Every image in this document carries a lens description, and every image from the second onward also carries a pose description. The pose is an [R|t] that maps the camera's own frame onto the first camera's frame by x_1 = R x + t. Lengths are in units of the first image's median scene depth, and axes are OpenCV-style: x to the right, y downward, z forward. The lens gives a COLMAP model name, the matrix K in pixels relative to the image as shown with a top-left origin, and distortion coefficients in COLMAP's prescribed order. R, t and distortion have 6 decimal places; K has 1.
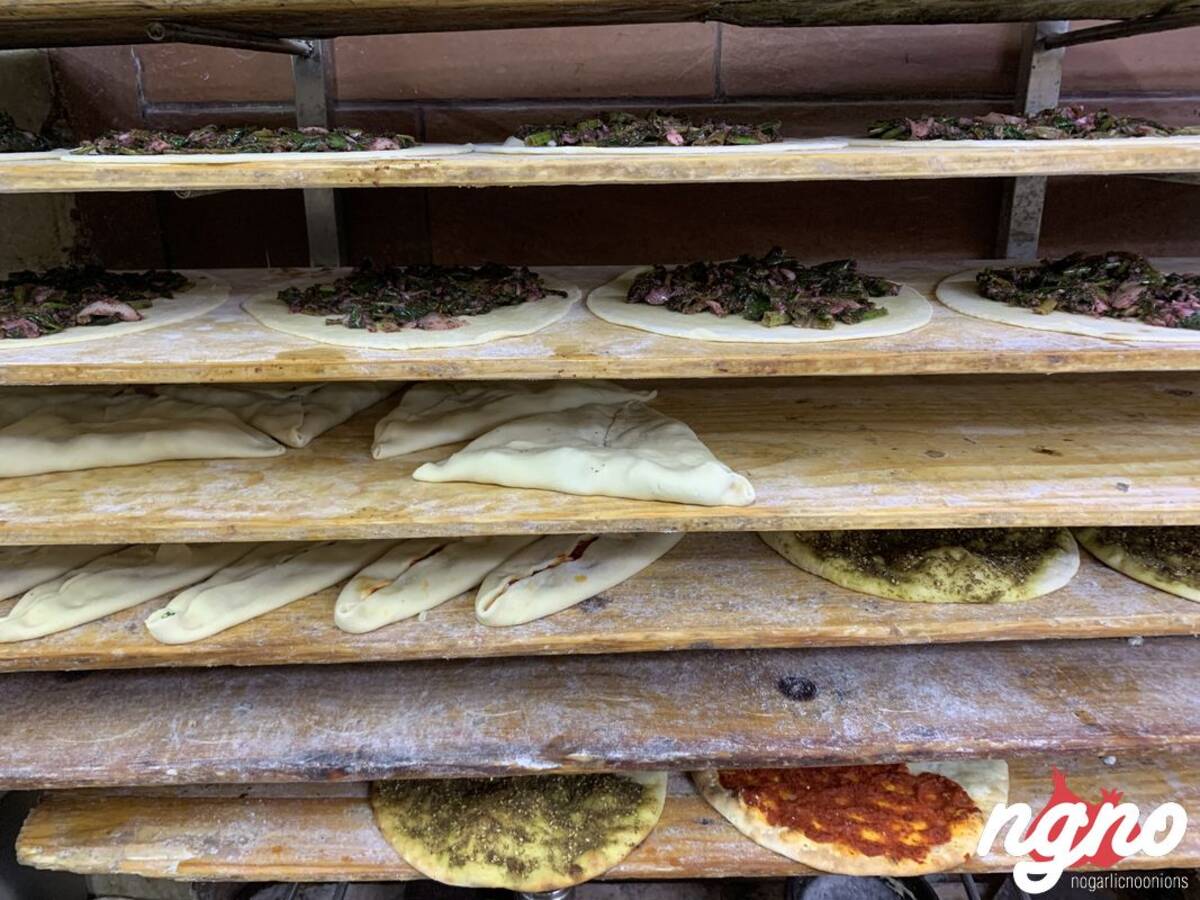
lens RADIAL K [[938.4, 0, 593.1], [0, 938.4, 445.4], [0, 0, 1]] dist [0.021818, -0.029101]
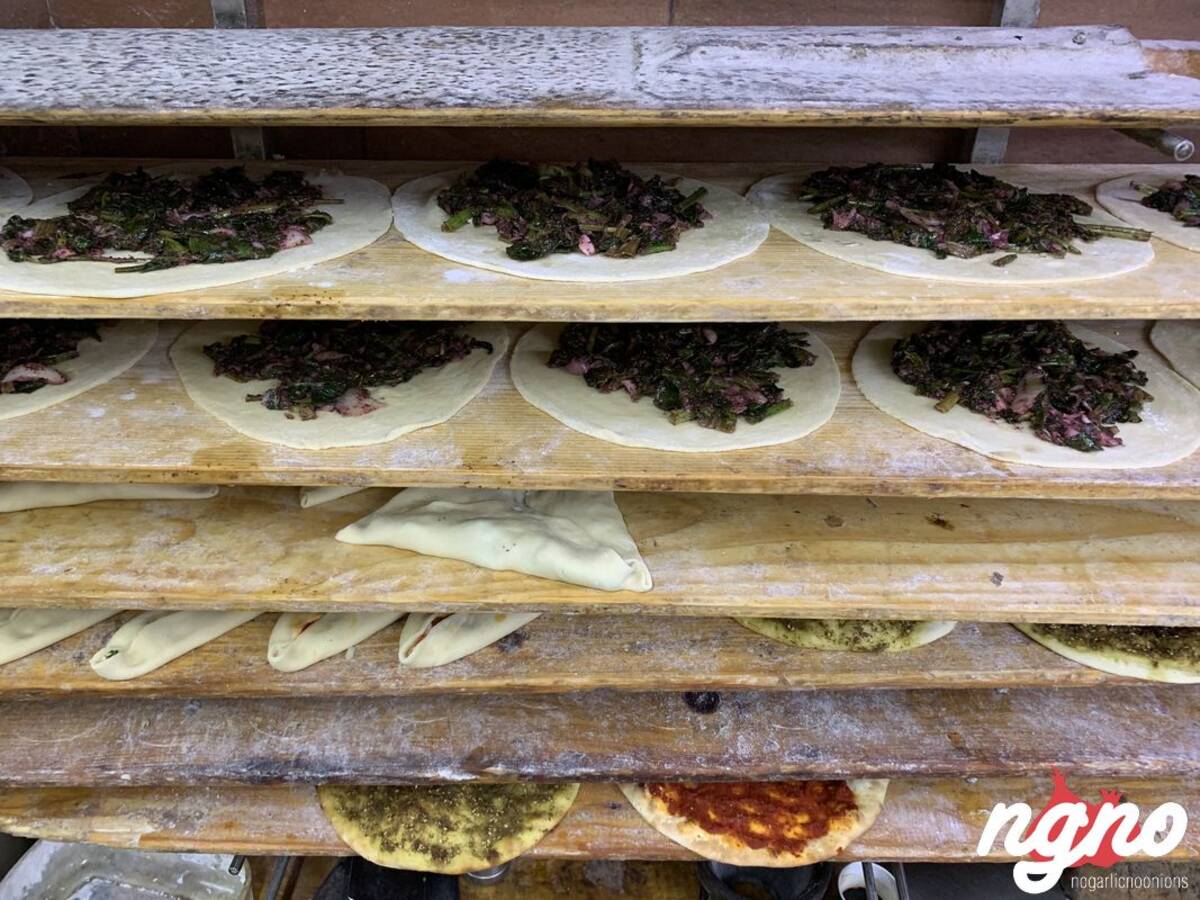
lens RADIAL K [[938.4, 0, 597.7], [0, 938.4, 450.9], [0, 0, 1]] dist [0.021818, -0.029101]
pose [[0.999310, 0.033391, 0.016266, 0.079541], [-0.035904, 0.980566, 0.192874, -0.272303], [-0.009510, -0.193325, 0.981089, -0.019695]]
